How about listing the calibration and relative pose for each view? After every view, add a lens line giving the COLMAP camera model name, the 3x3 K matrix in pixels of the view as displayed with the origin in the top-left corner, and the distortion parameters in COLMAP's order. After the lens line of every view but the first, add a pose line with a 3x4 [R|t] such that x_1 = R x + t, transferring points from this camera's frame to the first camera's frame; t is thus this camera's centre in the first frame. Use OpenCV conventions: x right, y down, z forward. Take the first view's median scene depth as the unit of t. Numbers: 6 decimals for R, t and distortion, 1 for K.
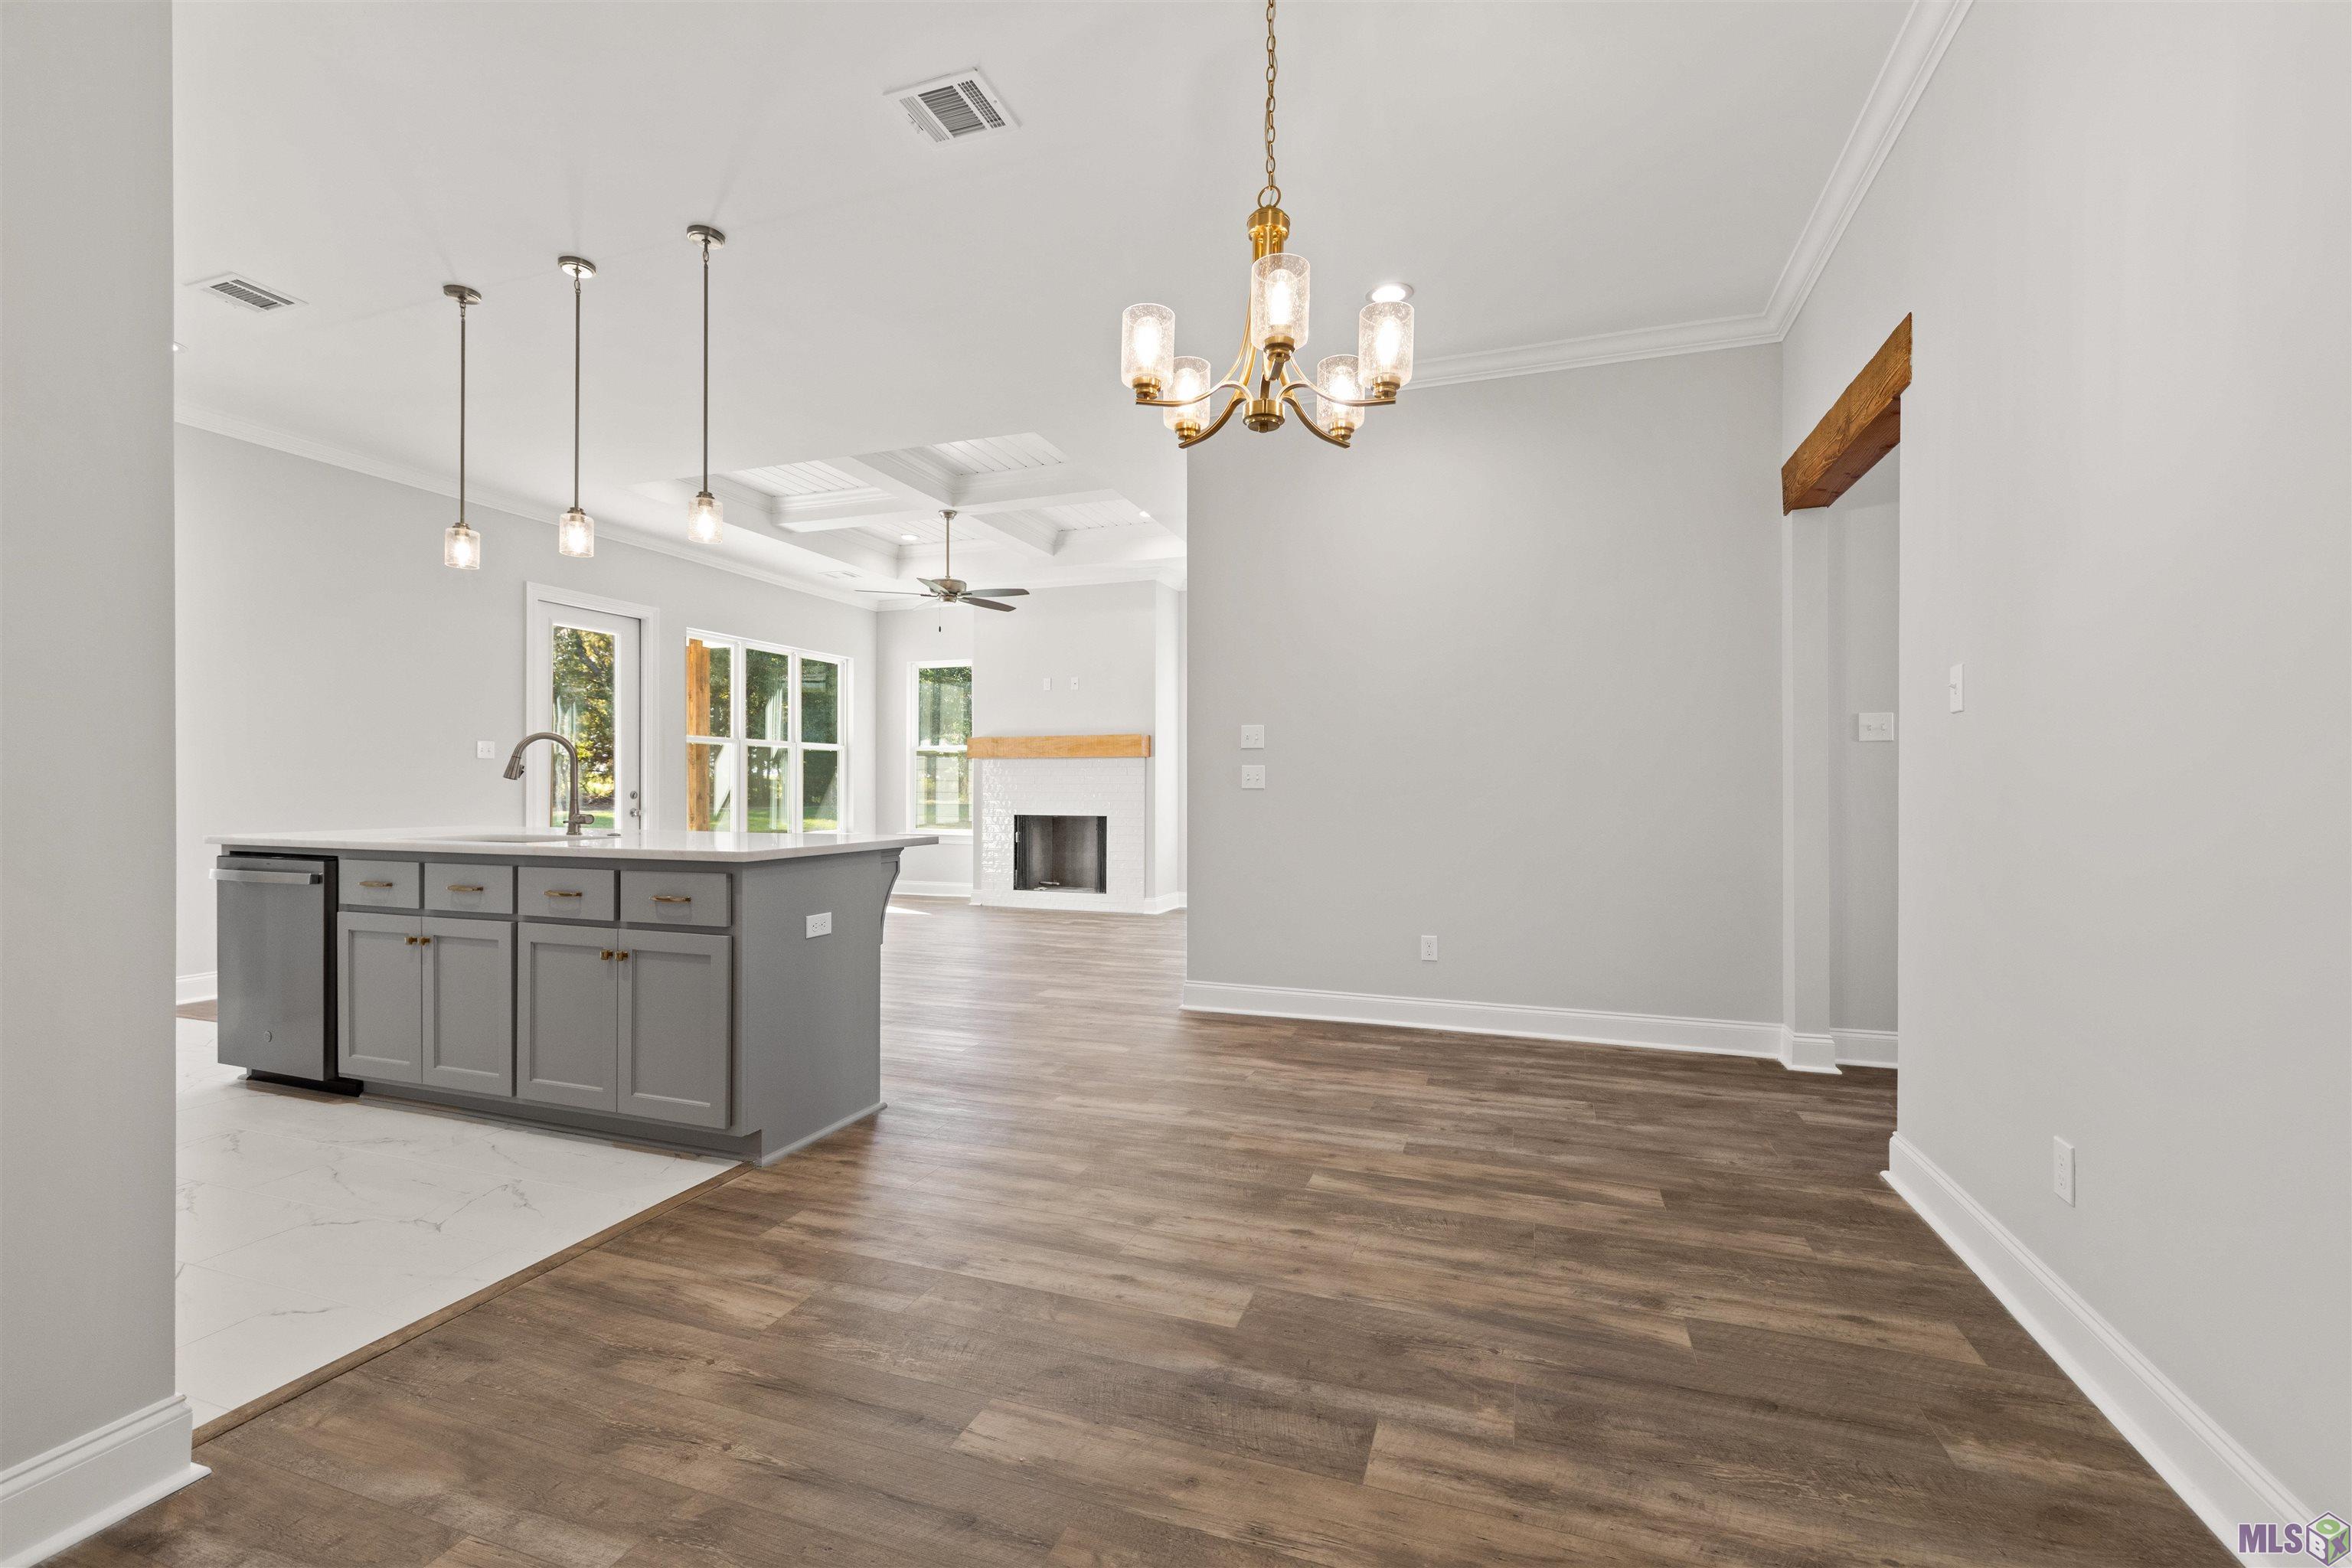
lens RADIAL K [[994.6, 0, 1182.2], [0, 994.6, 783.7], [0, 0, 1]] dist [0.008286, -0.001652]
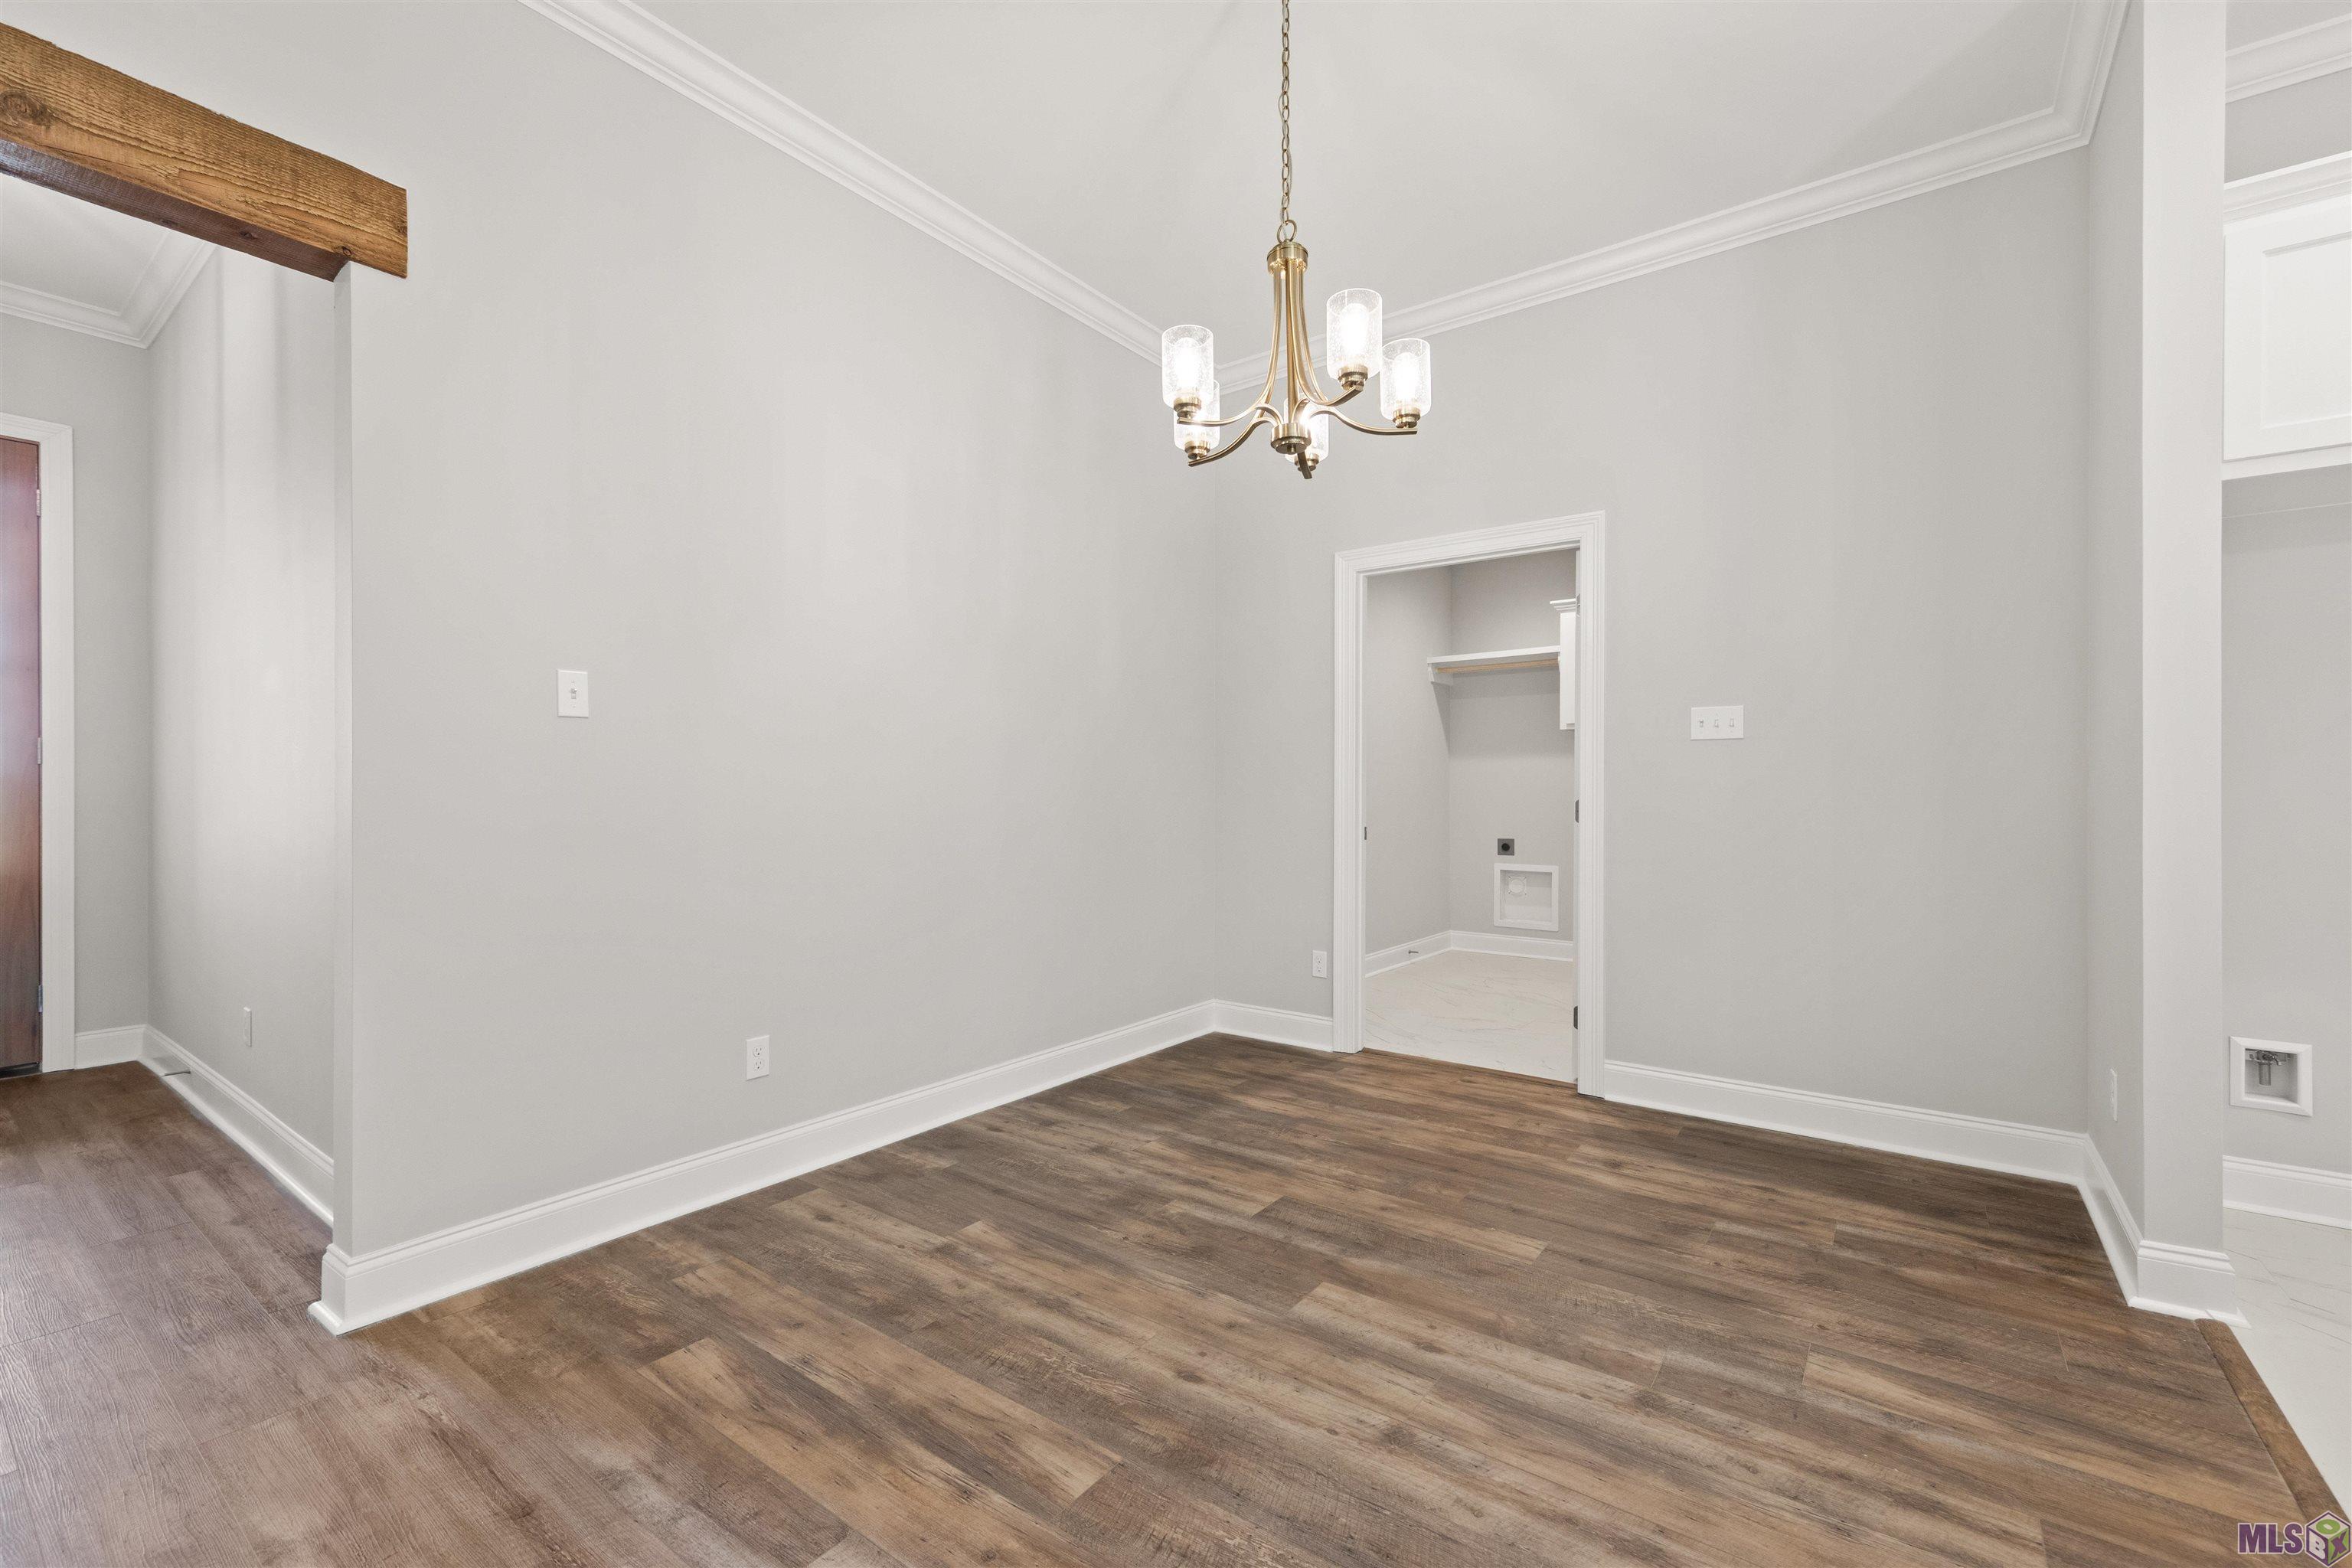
lens RADIAL K [[994.6, 0, 1176.0], [0, 994.6, 793.7], [0, 0, 1]] dist [0.008286, -0.001652]
pose [[-0.955813, -0.000829, 0.293973, -0.074694], [-0.001909, 0.999992, -0.003387, 0.004965], [-0.293968, -0.003799, -0.955808, 1.369200]]
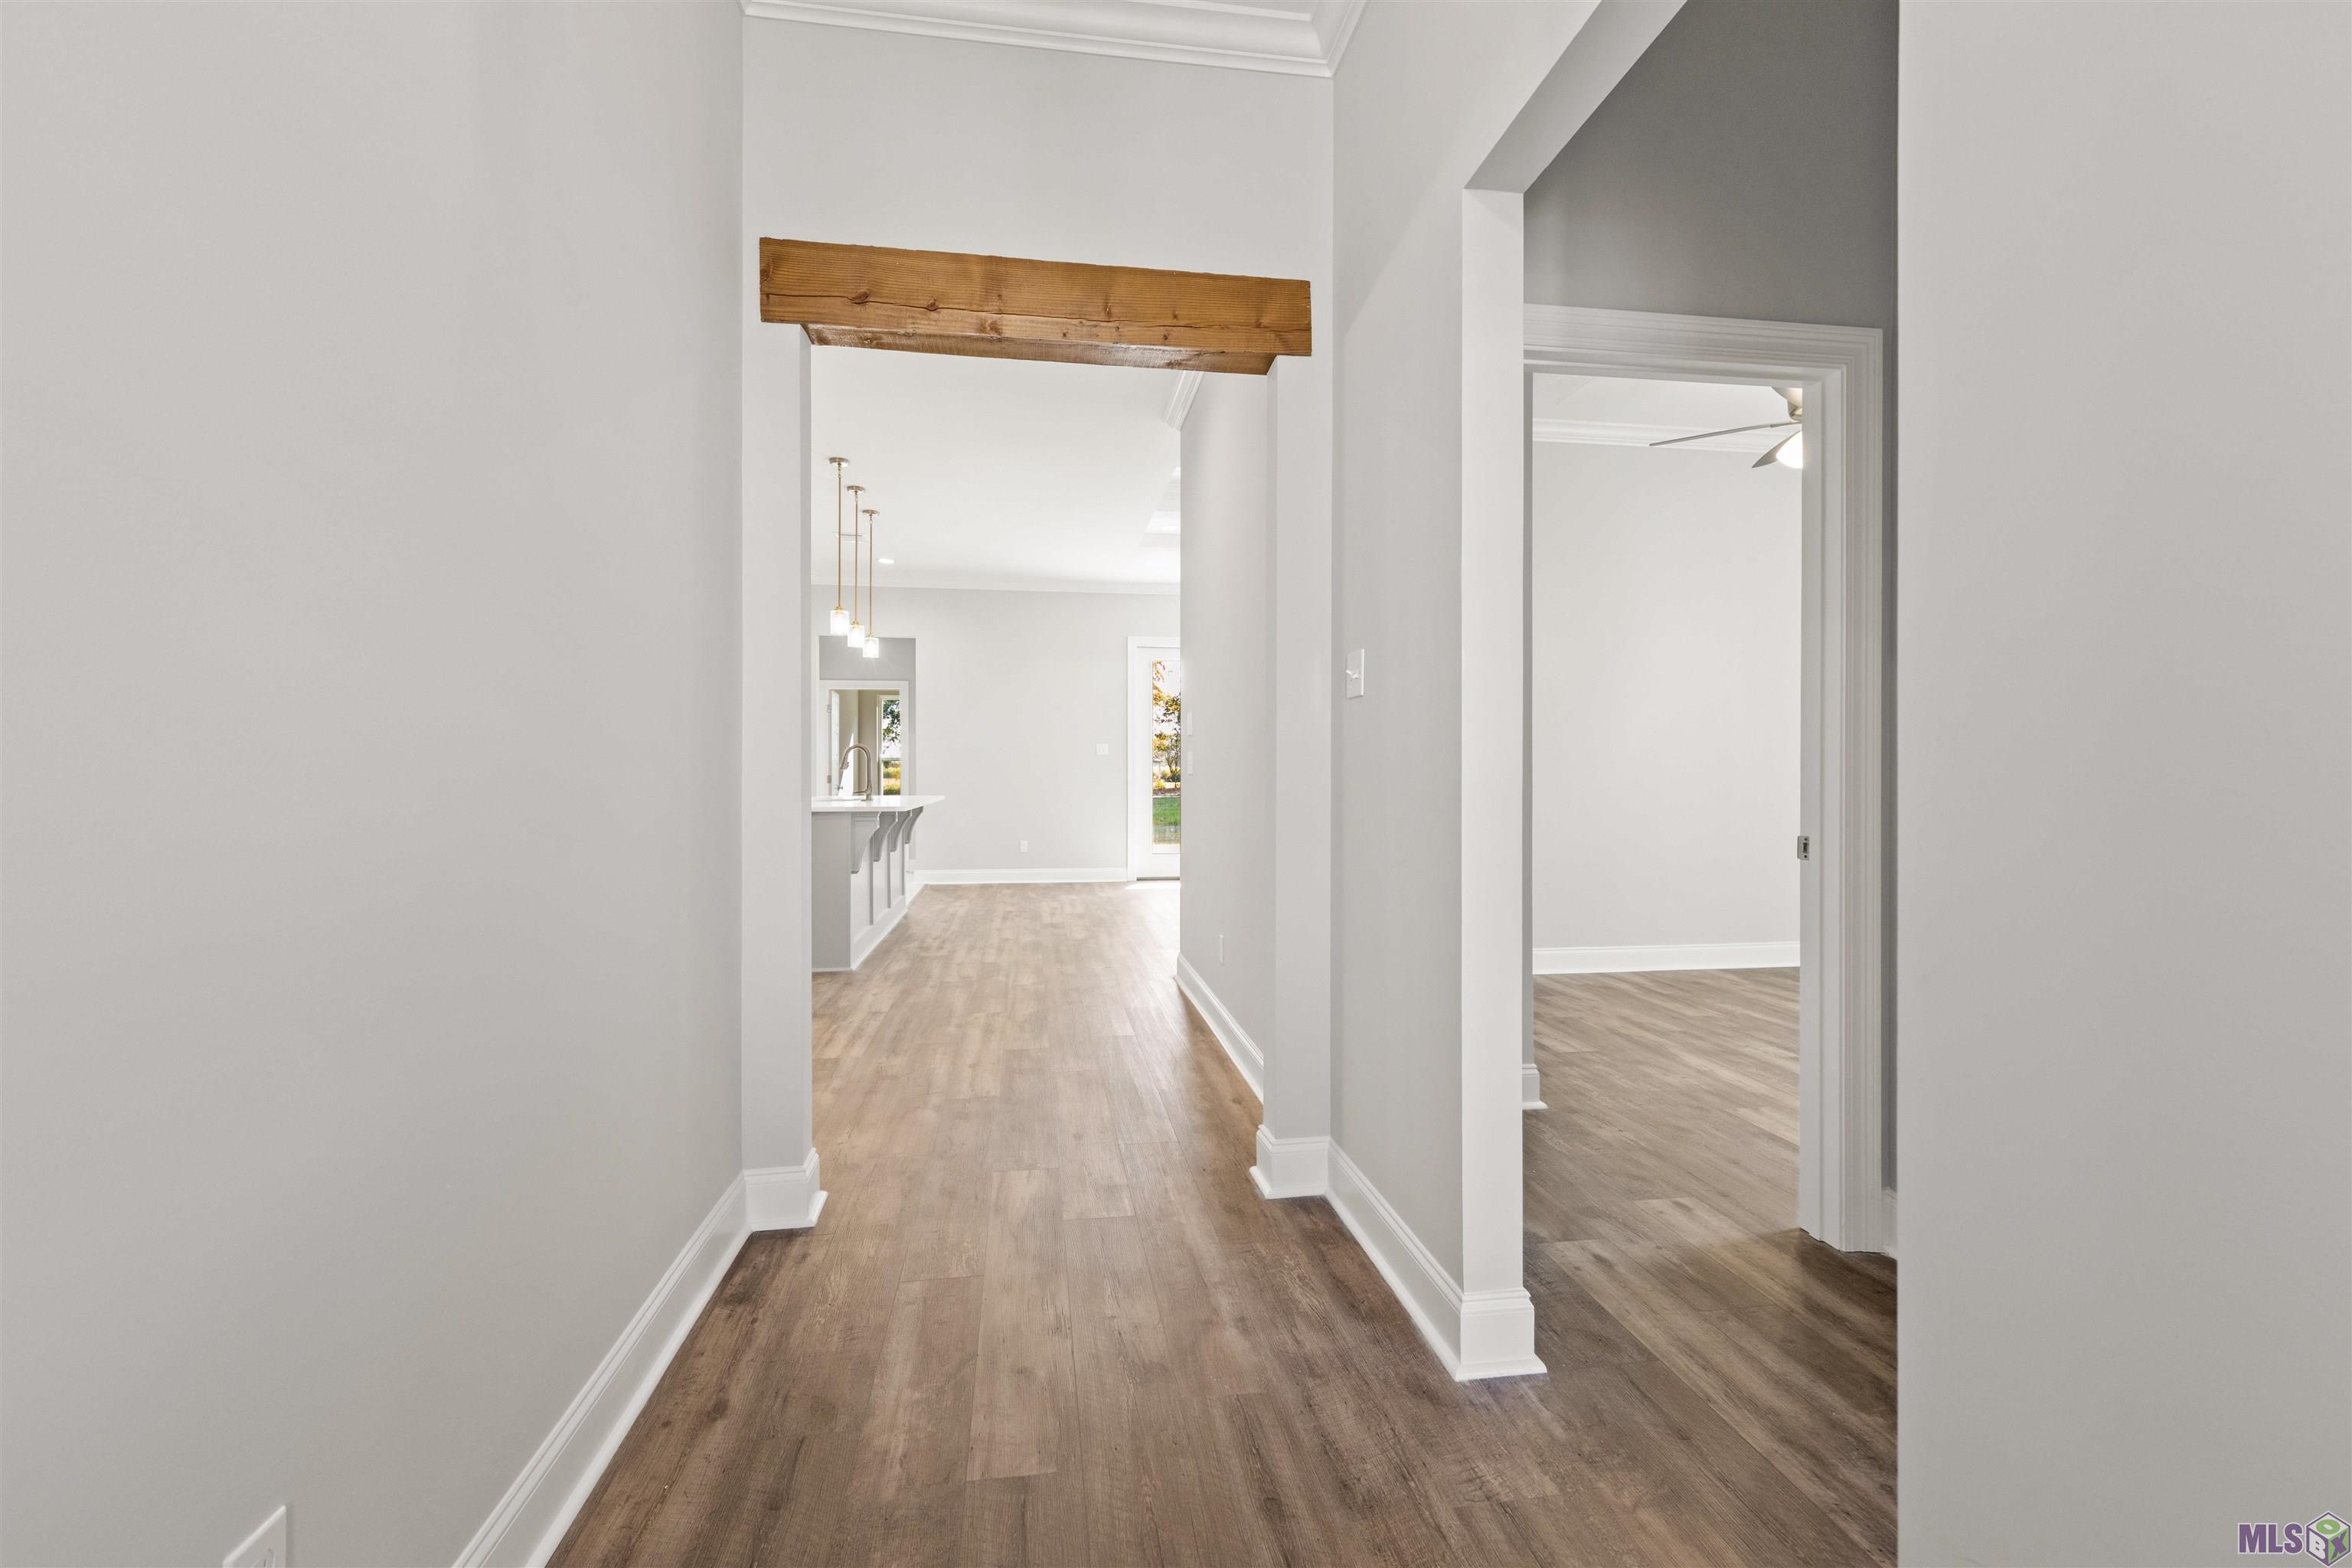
lens RADIAL K [[994.6, 0, 1165.1], [0, 994.6, 773.5], [0, 0, 1]] dist [0.008286, -0.001652]
pose [[0.459168, 0.000888, -0.888349, 1.514811], [0.004724, 0.999983, 0.003442, -0.001695], [0.888337, -0.005777, 0.459156, 0.776775]]
